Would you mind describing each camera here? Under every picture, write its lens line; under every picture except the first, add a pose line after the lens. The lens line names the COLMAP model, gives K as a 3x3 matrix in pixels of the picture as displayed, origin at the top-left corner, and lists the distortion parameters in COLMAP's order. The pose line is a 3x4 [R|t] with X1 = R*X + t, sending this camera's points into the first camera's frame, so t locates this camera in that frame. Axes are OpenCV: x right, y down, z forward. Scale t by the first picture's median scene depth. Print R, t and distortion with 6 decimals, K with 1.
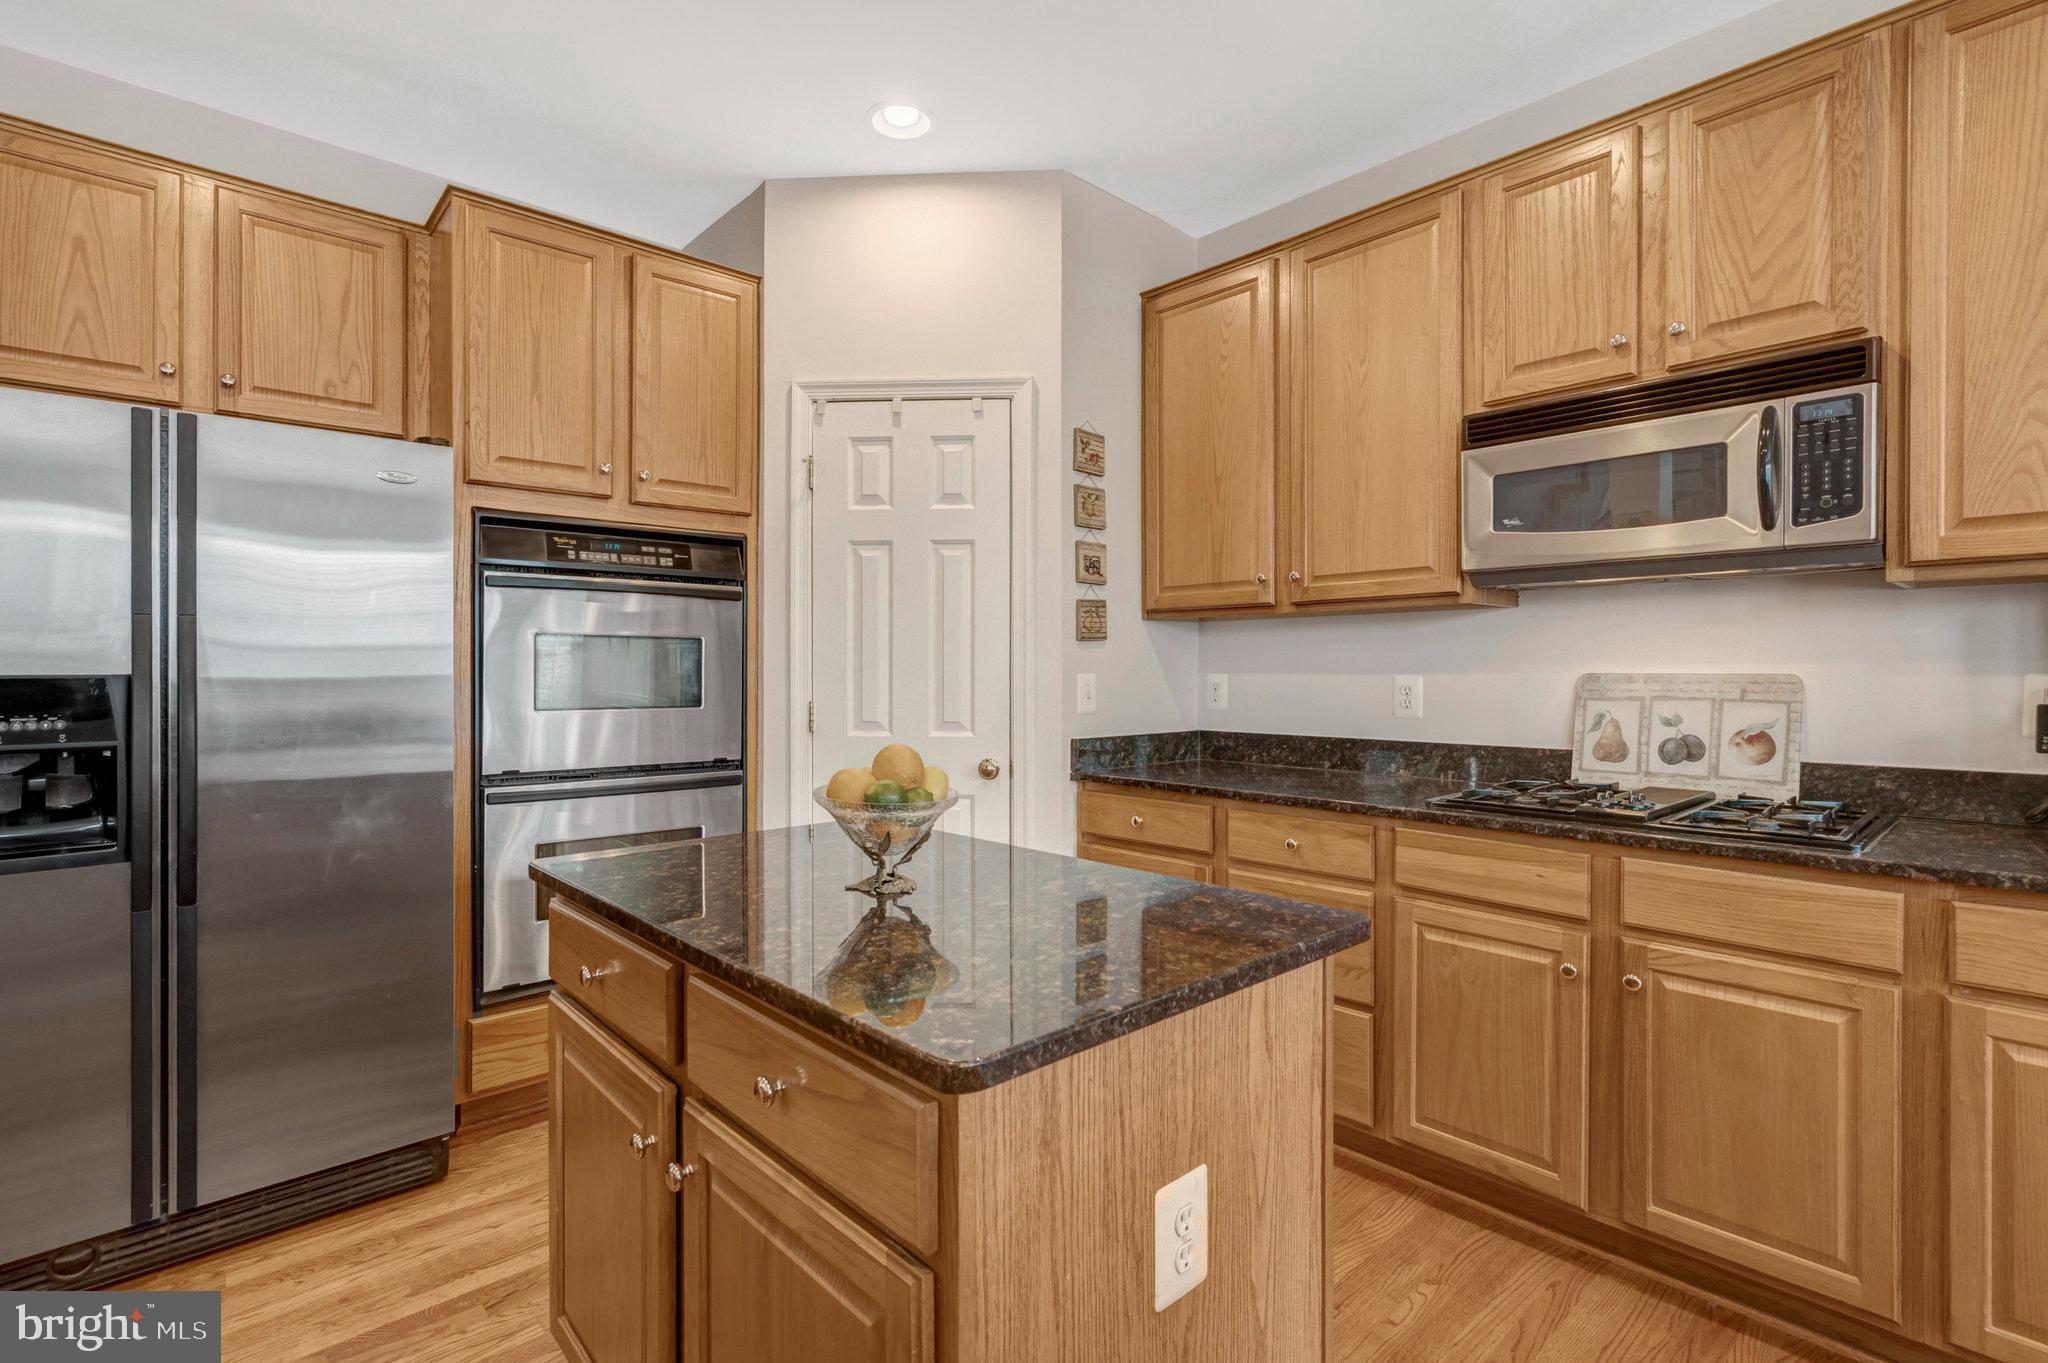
lens RADIAL K [[954.6, 0, 1014.5], [0, 954.6, 668.8], [0, 0, 1]] dist [-0.001849, 0.000789]
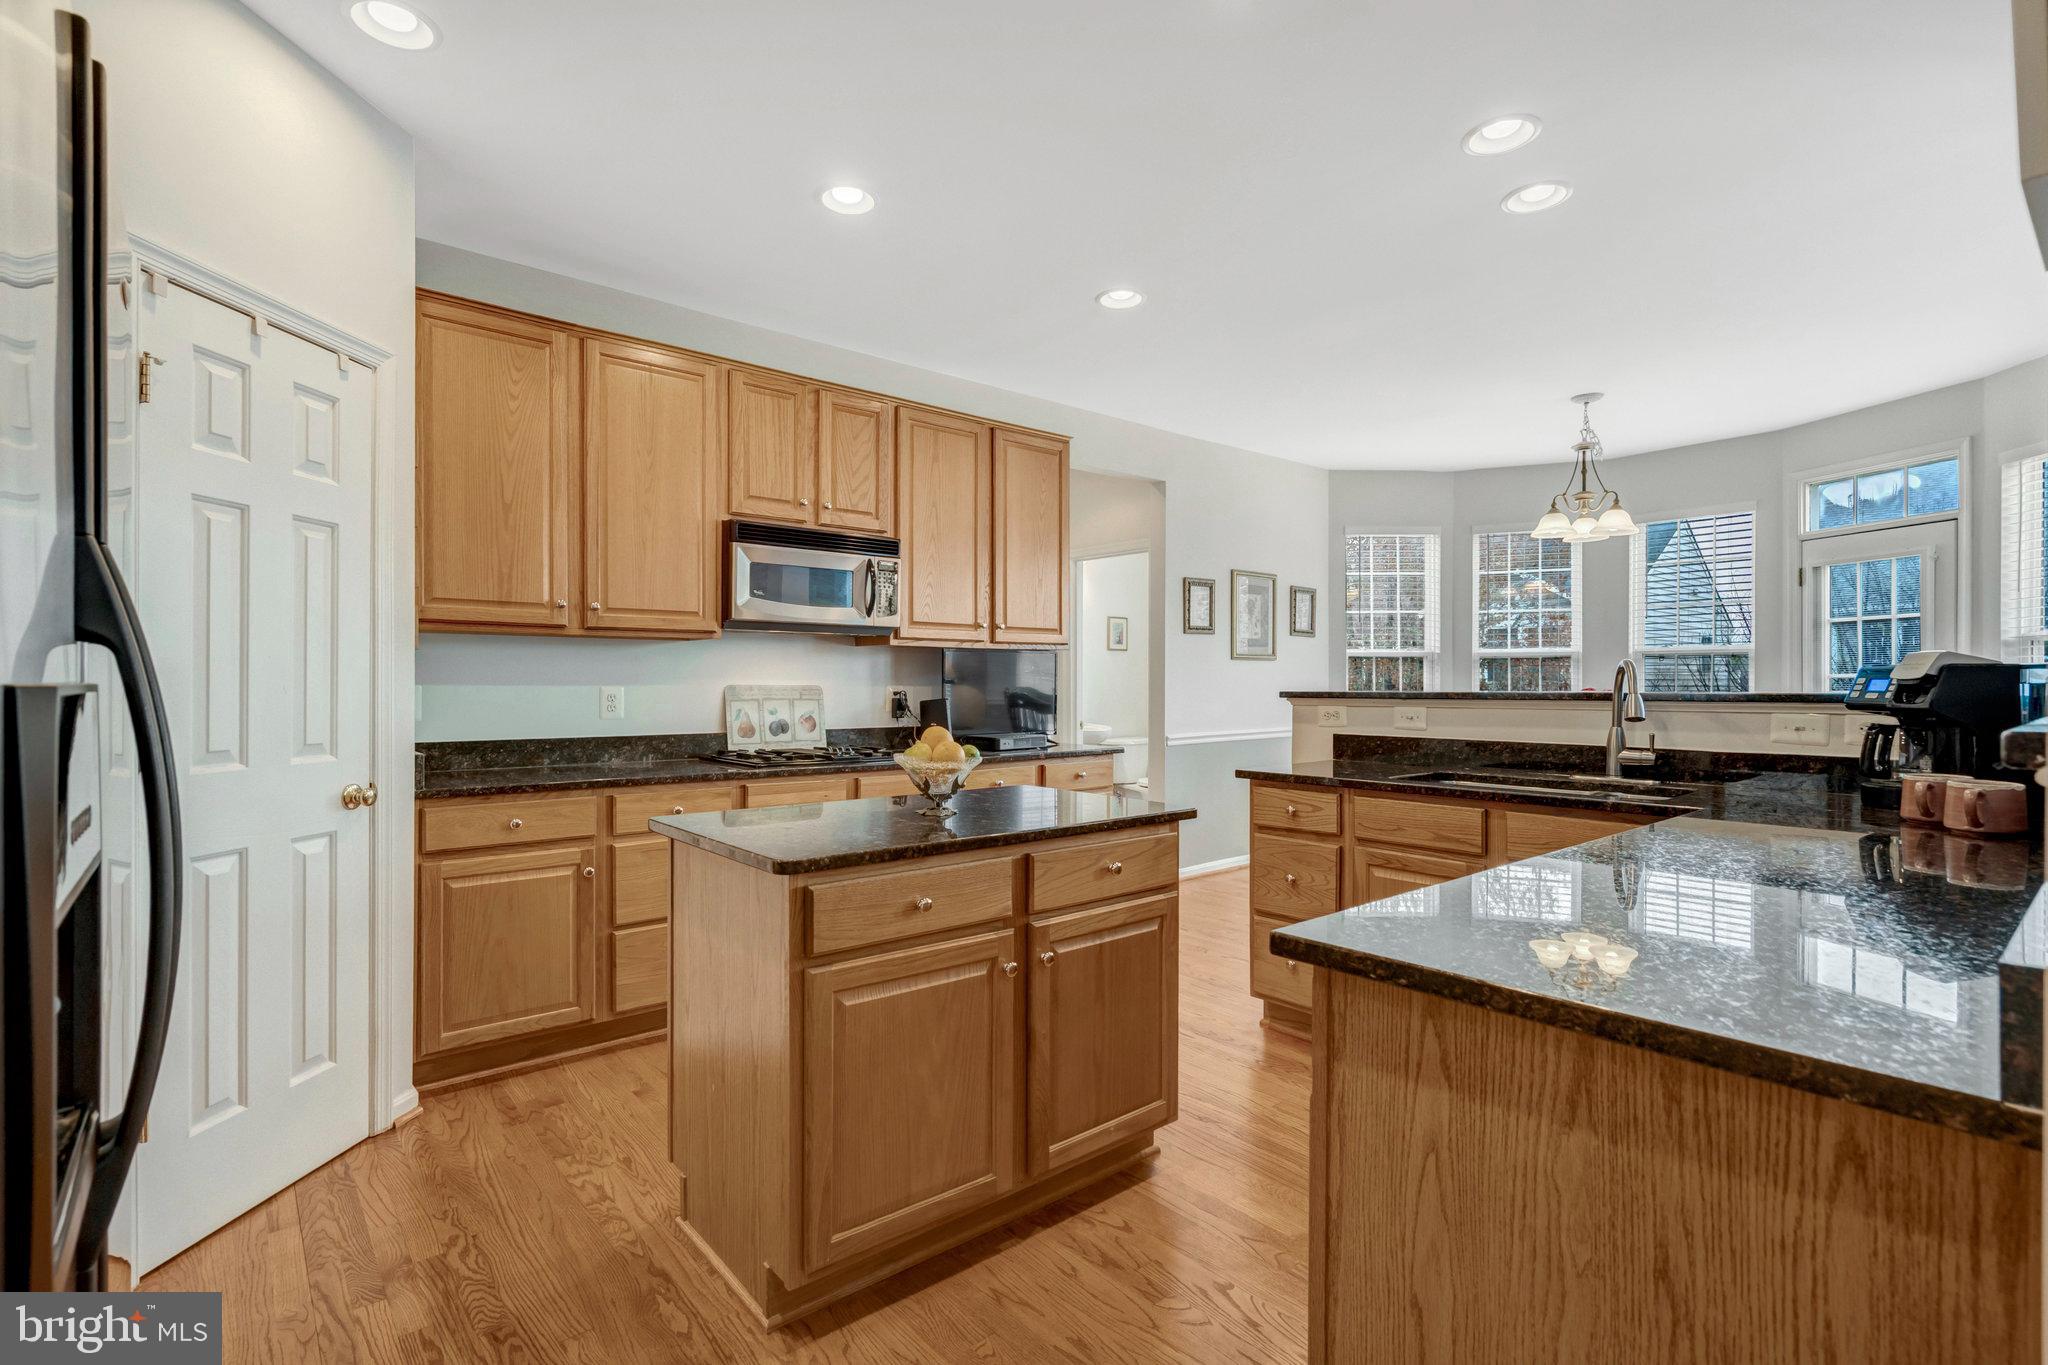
lens RADIAL K [[954.6, 0, 1020.7], [0, 954.6, 688.4], [0, 0, 1]] dist [-0.001849, 0.000789]
pose [[0.042166, -0.002612, 0.999107, -1.019143], [-0.005617, 0.999980, 0.002851, 0.003071], [-0.999095, -0.005732, 0.042150, 0.443187]]
